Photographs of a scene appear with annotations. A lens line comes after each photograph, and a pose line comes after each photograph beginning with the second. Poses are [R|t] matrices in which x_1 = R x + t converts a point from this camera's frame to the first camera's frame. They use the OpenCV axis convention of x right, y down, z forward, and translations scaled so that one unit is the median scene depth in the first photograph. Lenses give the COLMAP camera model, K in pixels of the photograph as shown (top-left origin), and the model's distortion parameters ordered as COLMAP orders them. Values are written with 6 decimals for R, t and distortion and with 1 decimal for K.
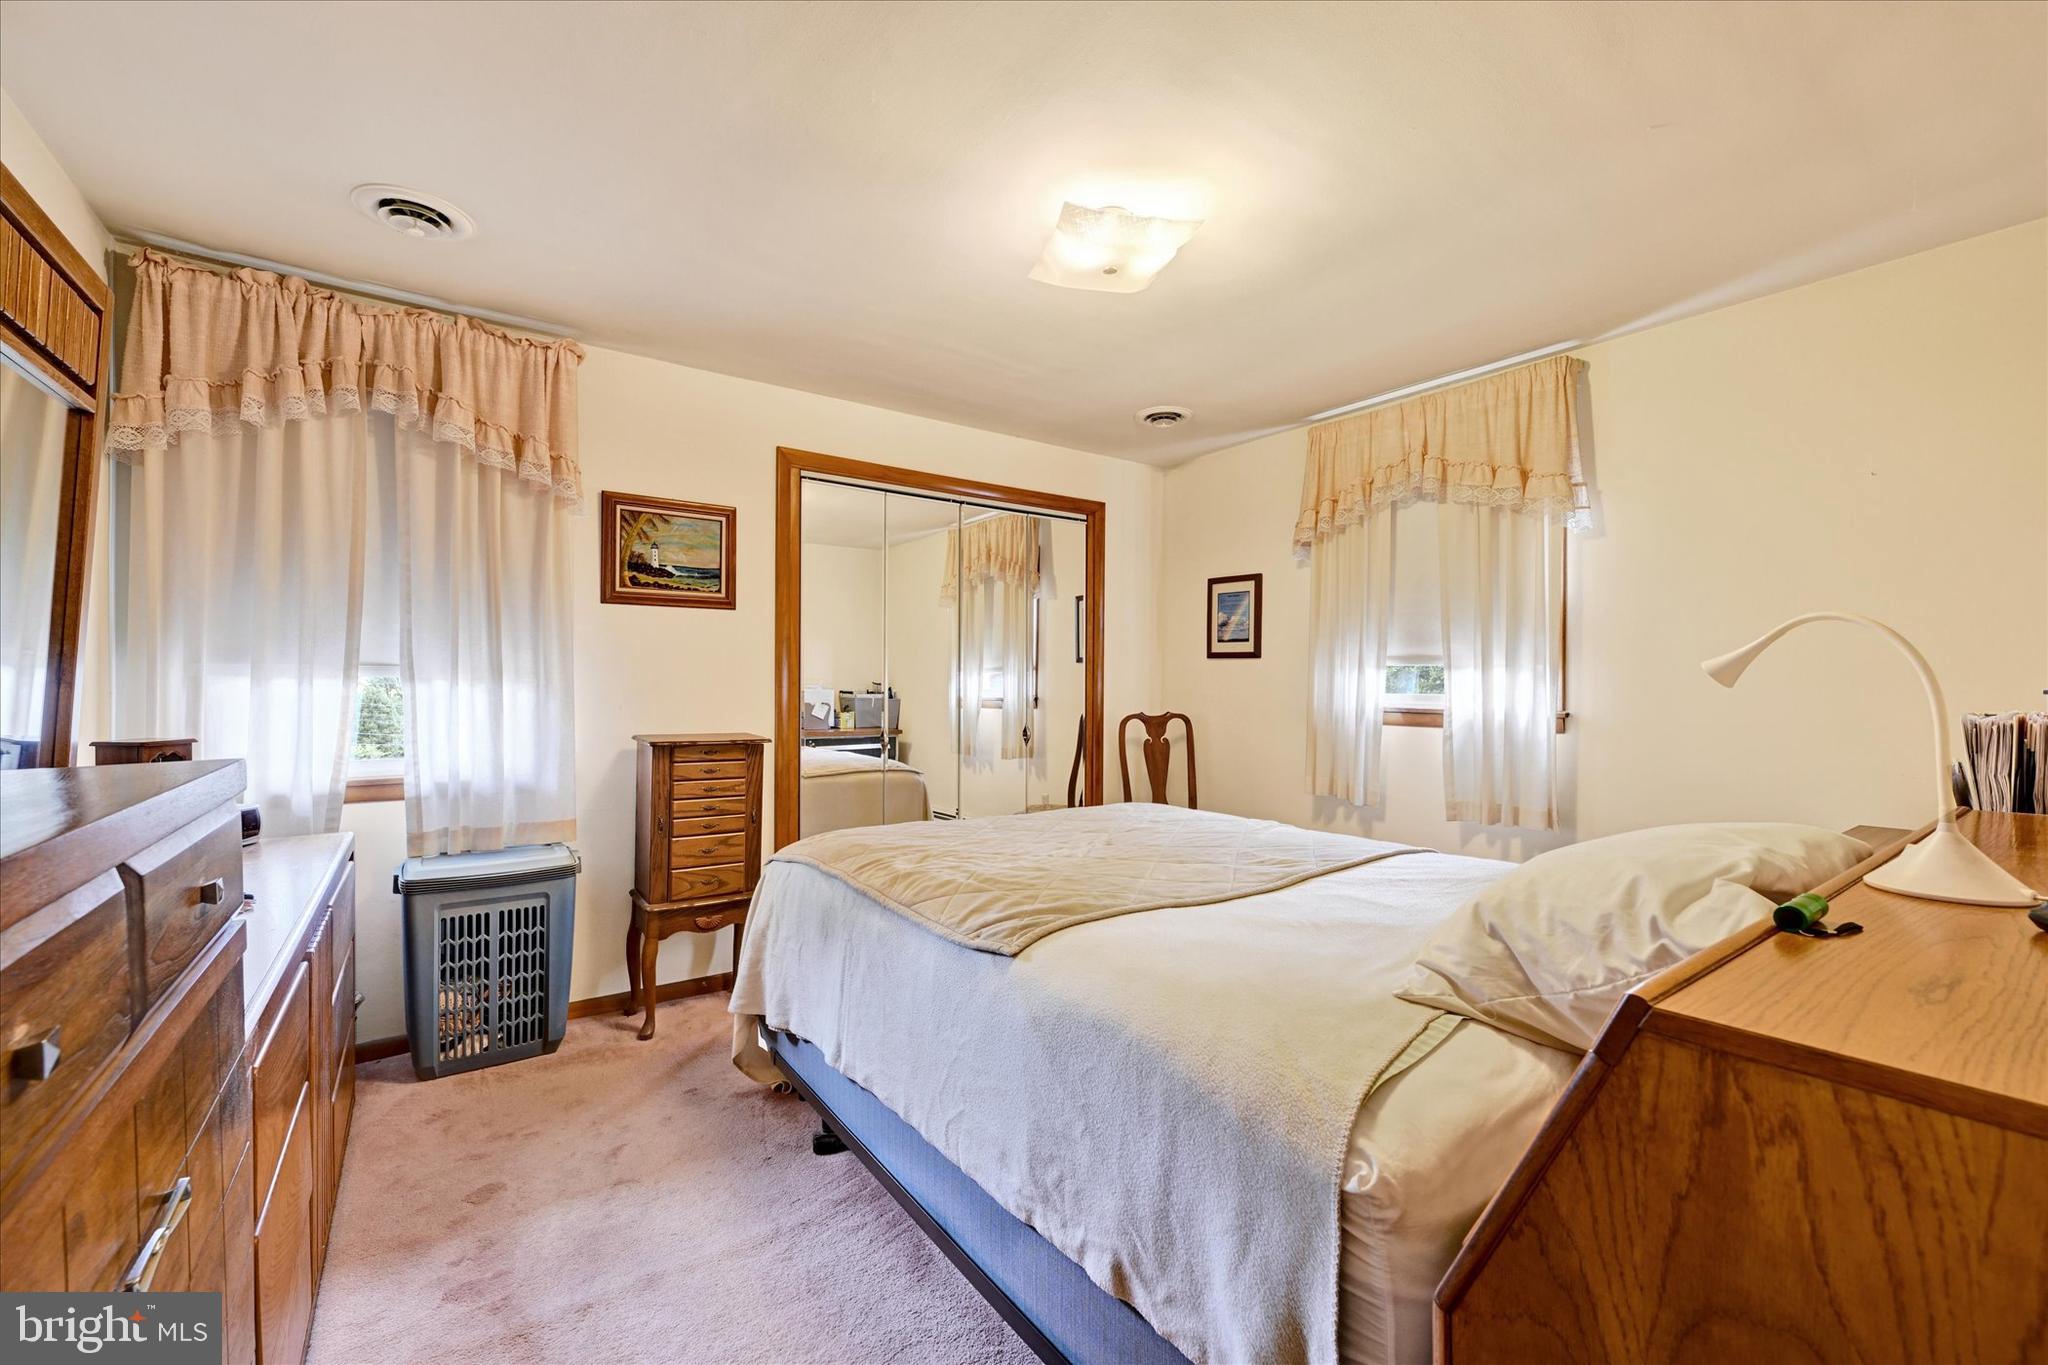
lens RADIAL K [[834.3, 0, 1021.5], [0, 834.3, 682.9], [0, 0, 1]] dist [-0.001687, 0.000225]
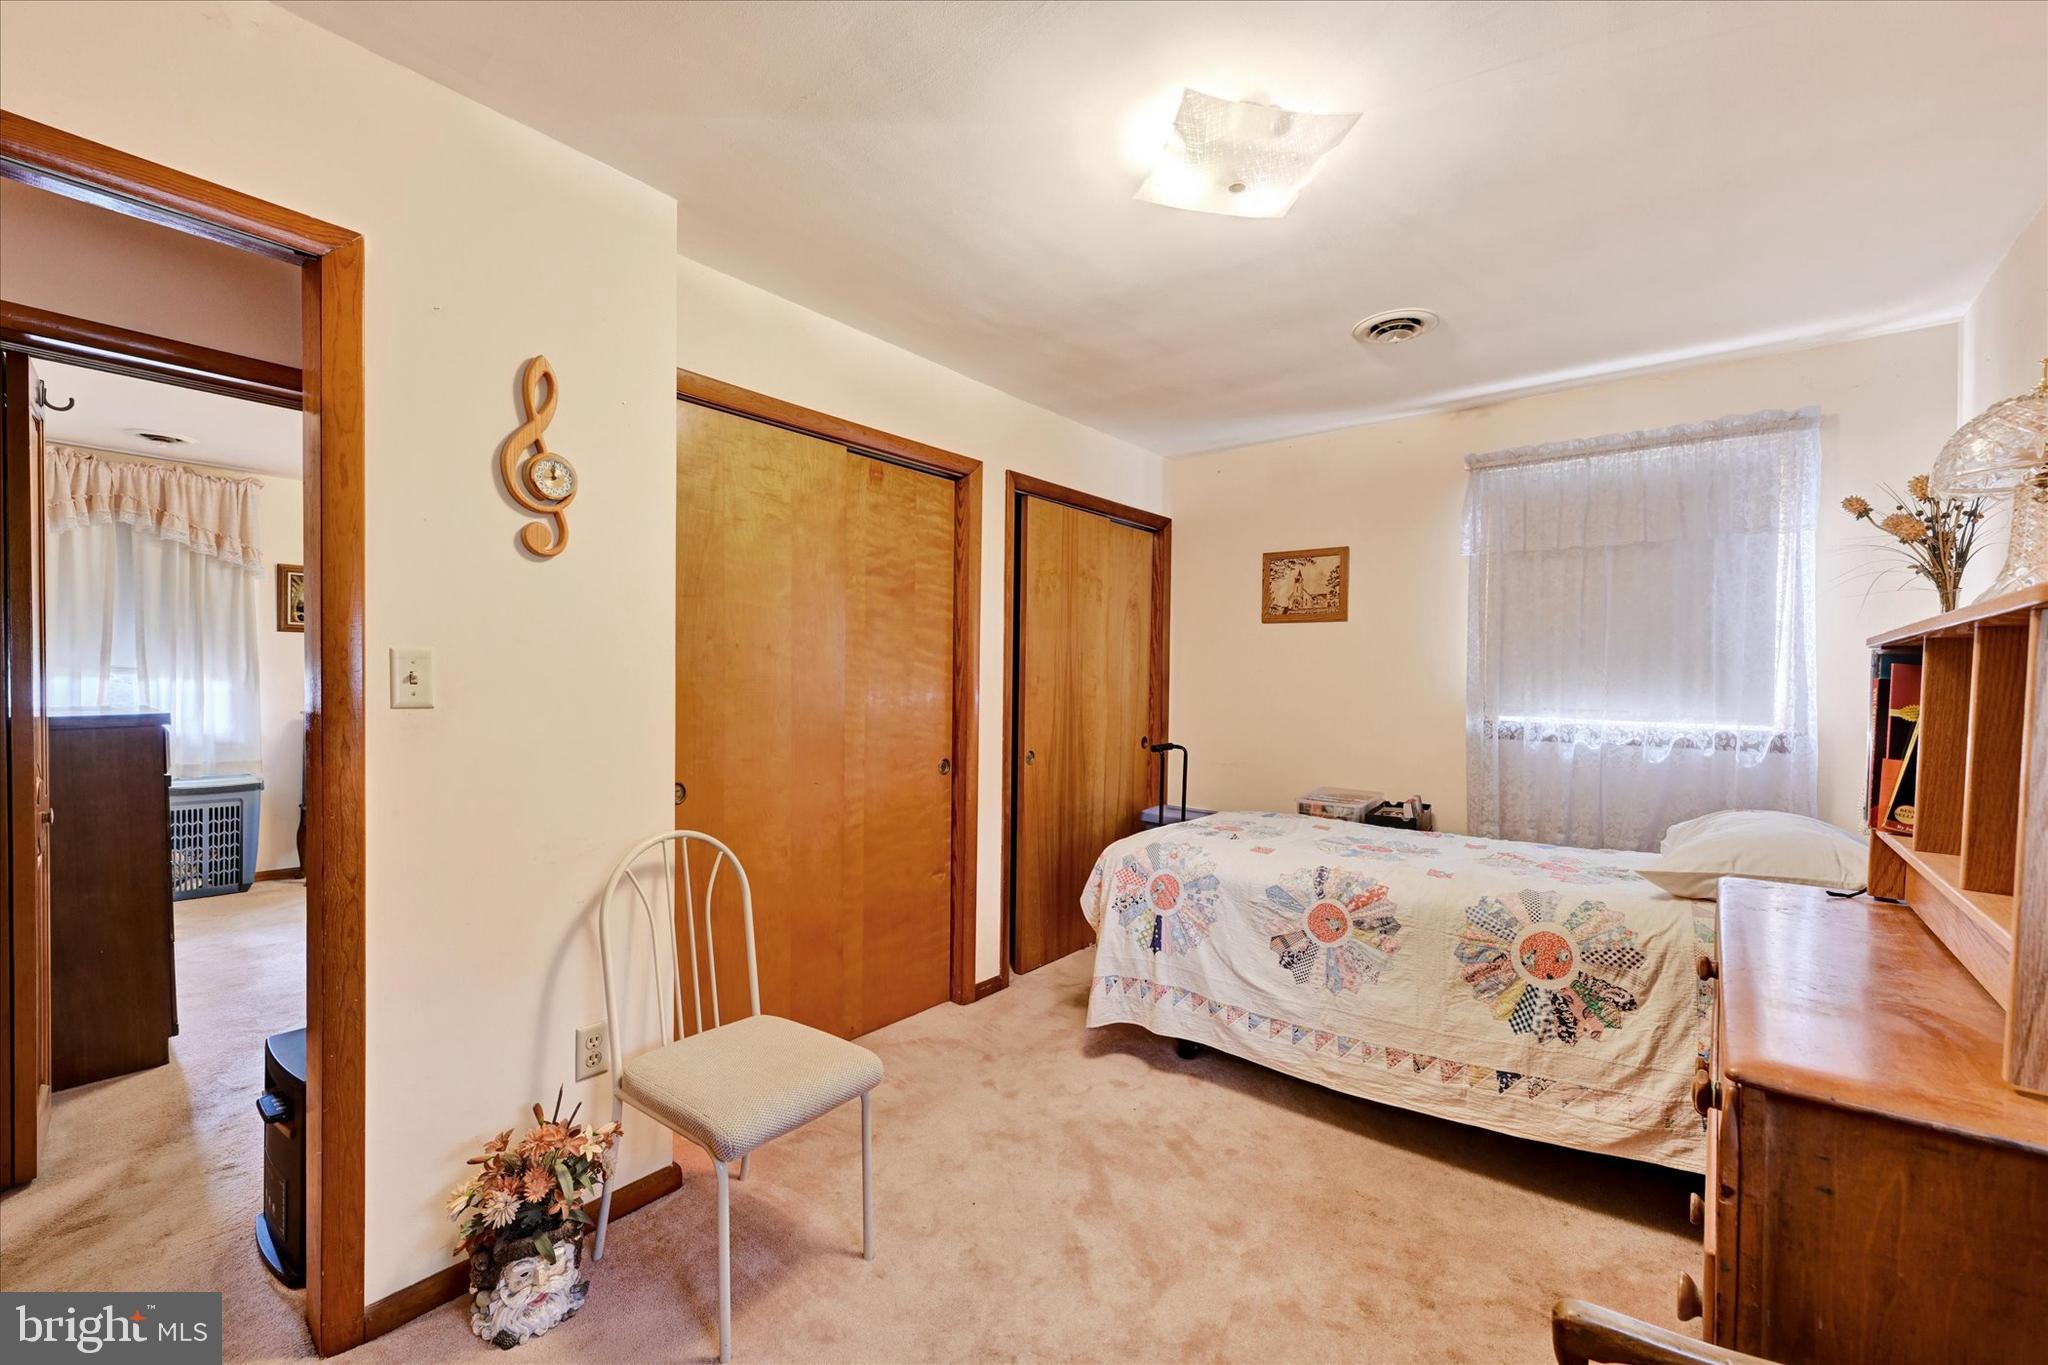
lens RADIAL K [[834.3, 0, 1026.8], [0, 834.3, 690.8], [0, 0, 1]] dist [-0.001687, 0.000225]
pose [[0.964825, 0.000922, 0.262893, 0.560788], [-0.003761, 0.999940, 0.010296, 0.000432], [-0.262867, -0.010923, 0.964770, -1.115814]]
